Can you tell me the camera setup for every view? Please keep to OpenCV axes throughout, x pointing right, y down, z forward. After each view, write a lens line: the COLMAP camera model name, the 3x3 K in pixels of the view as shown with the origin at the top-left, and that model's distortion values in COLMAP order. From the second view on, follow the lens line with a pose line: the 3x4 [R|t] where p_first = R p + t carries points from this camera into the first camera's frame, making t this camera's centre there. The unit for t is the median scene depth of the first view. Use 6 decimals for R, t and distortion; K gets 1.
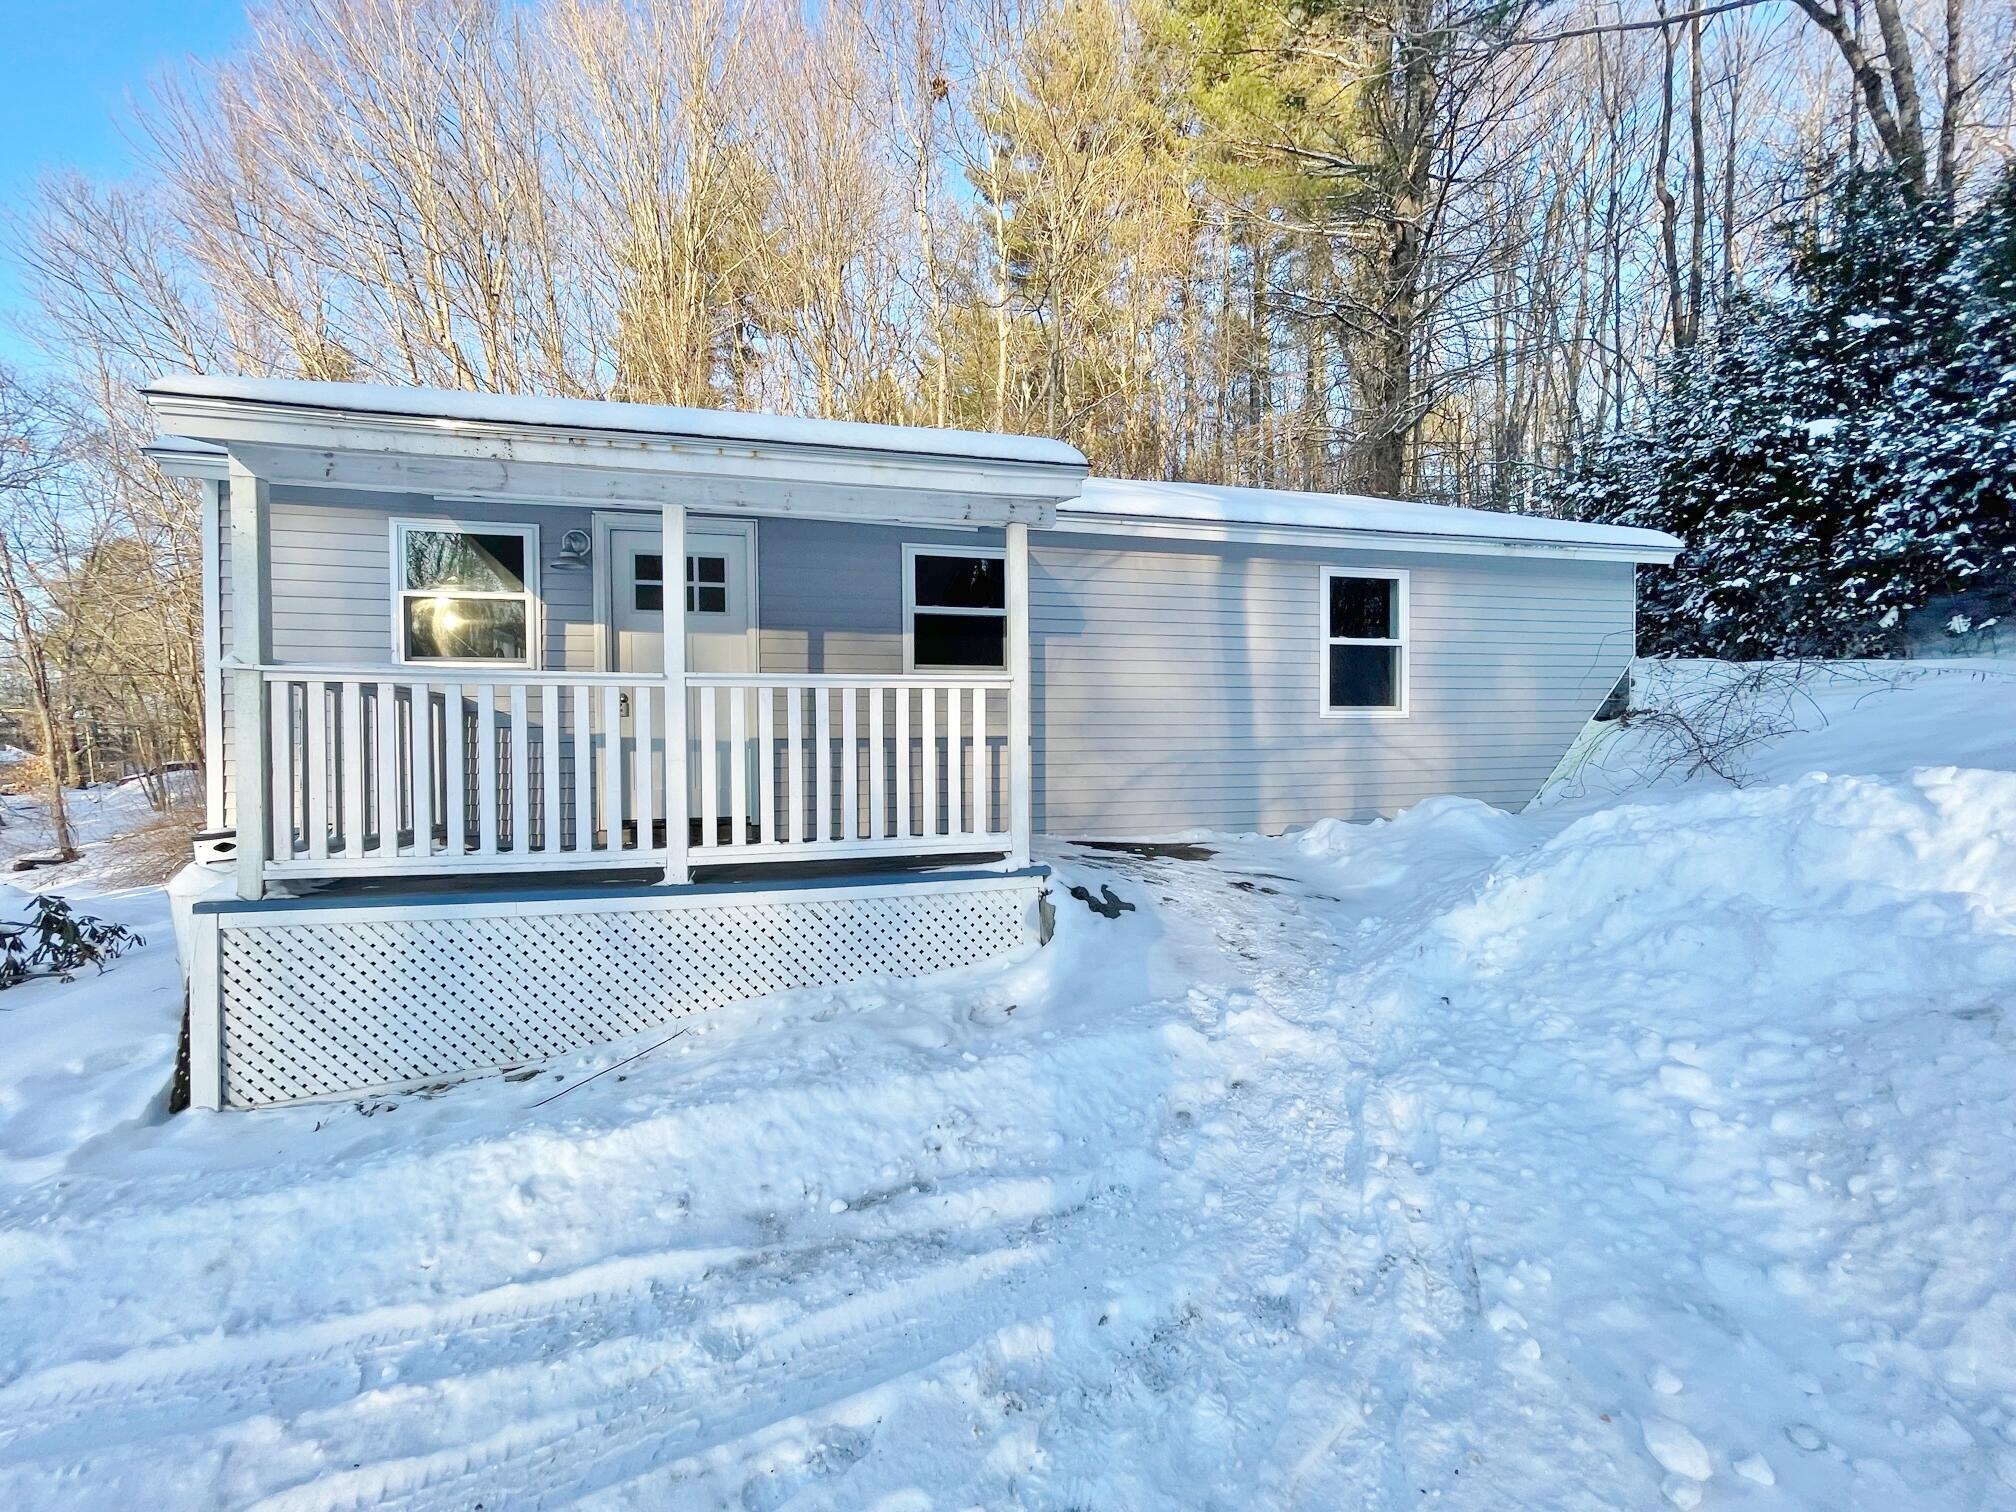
lens RADIAL K [[819.0, 0, 981.6], [0, 819.0, 762.2], [0, 0, 1]] dist [0.002680, -0.001559]
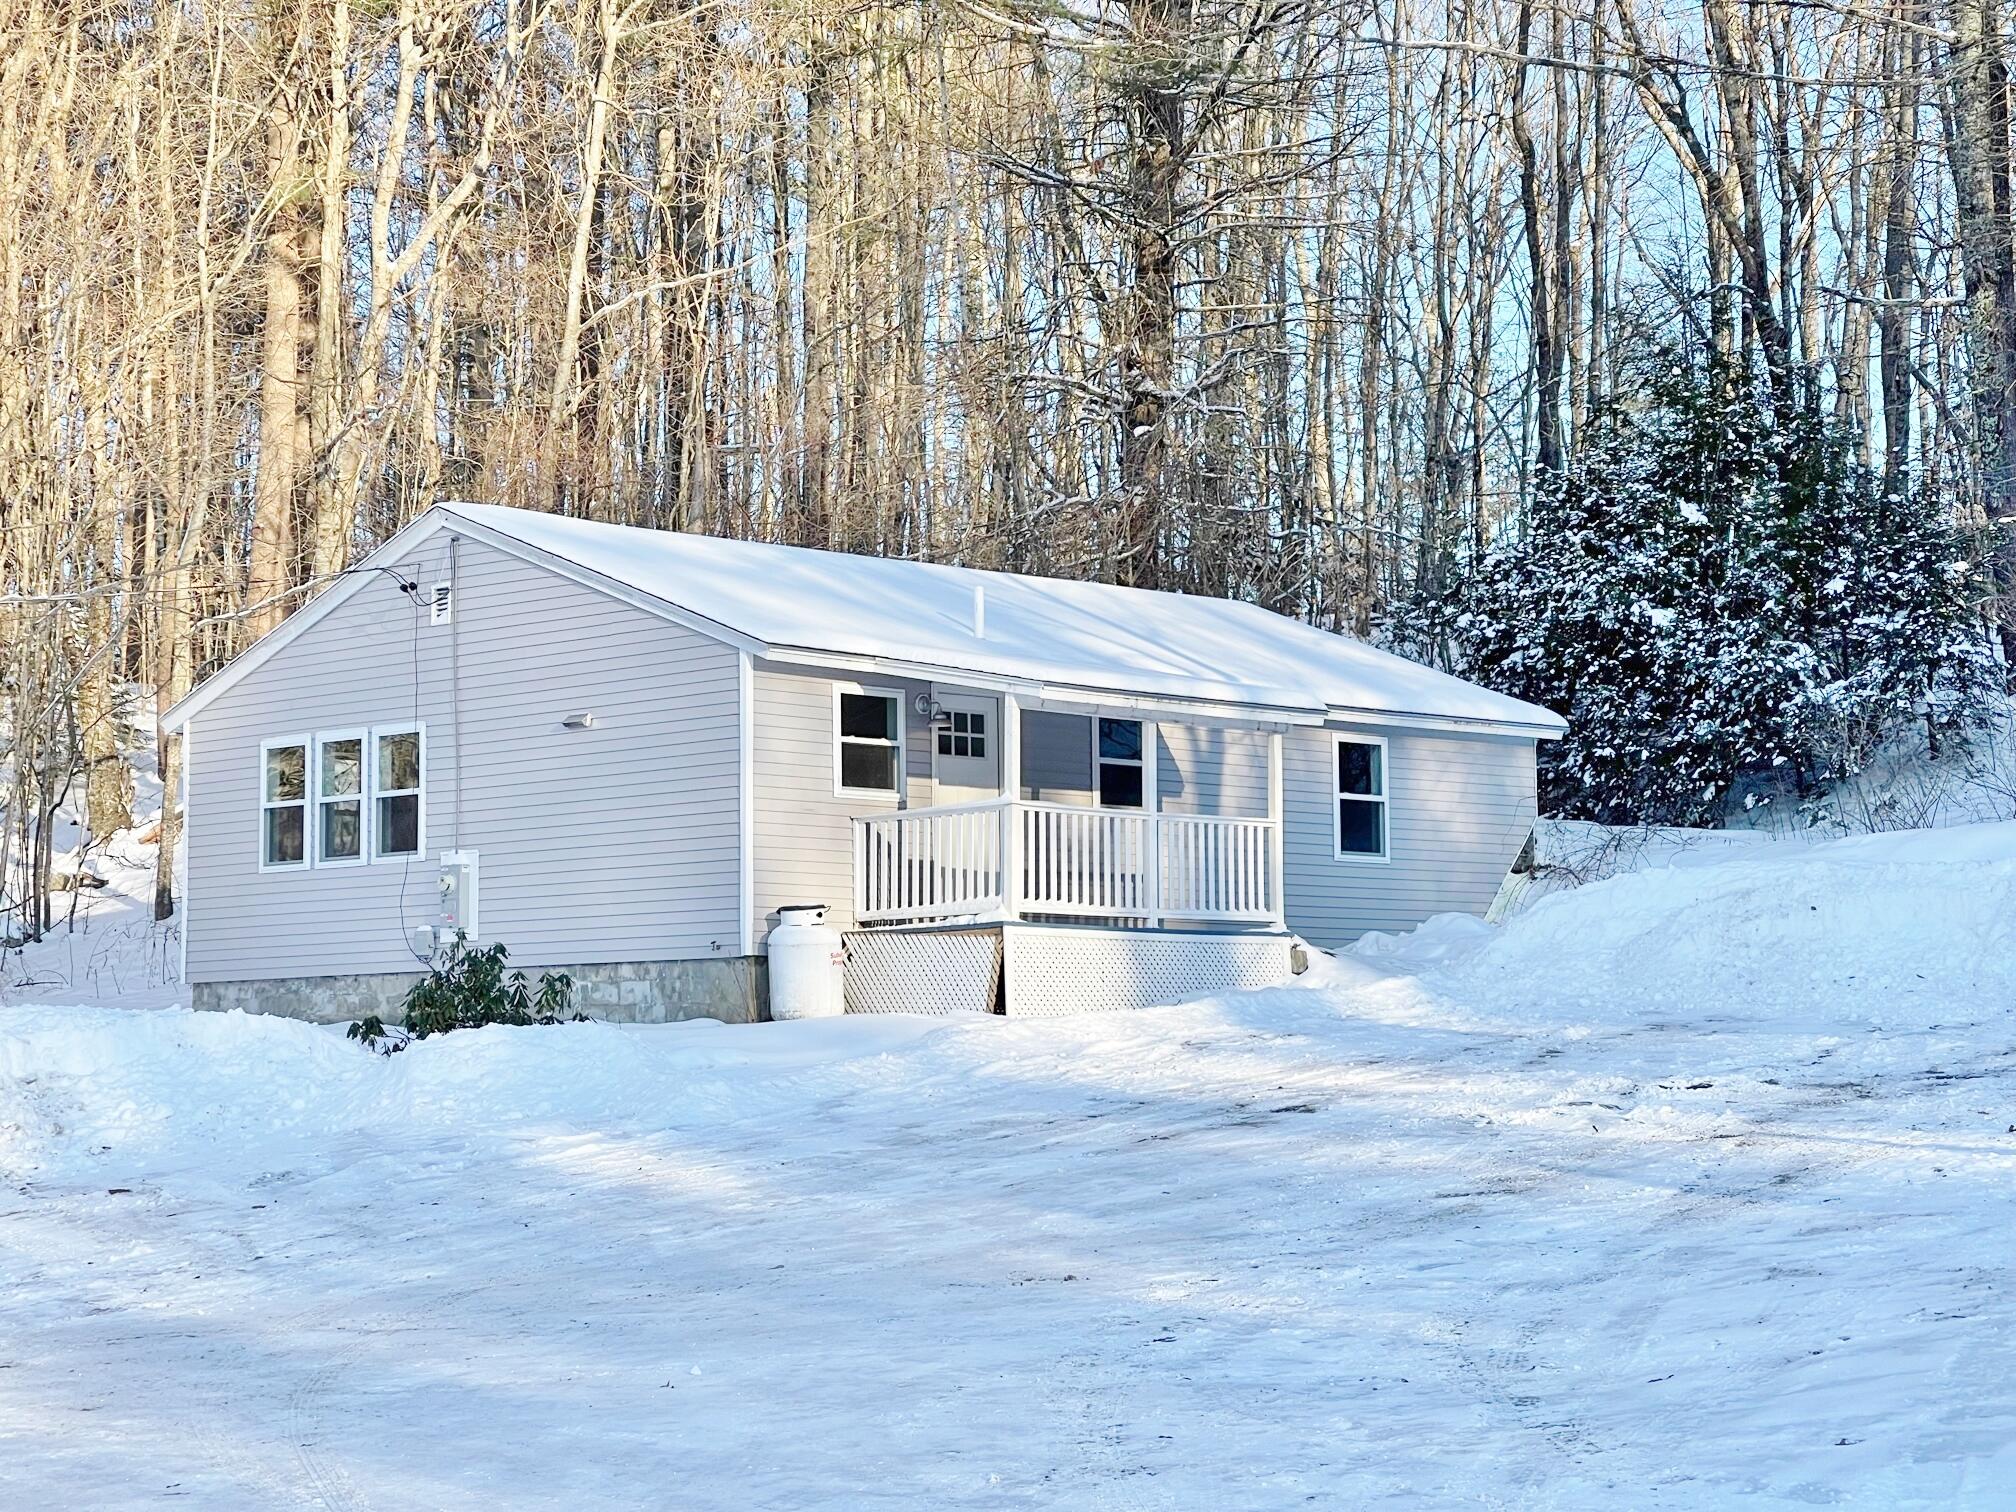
lens RADIAL K [[3746.6, 0, 1008.3], [0, 3746.6, 751.2], [0, 0, 1]] dist [0.296991, 0.000000]
pose [[0.843467, 0.046108, 0.535199, -2.565302], [0.016402, 0.993634, -0.111453, 0.341992], [-0.536931, 0.102786, 0.837341, -2.924965]]
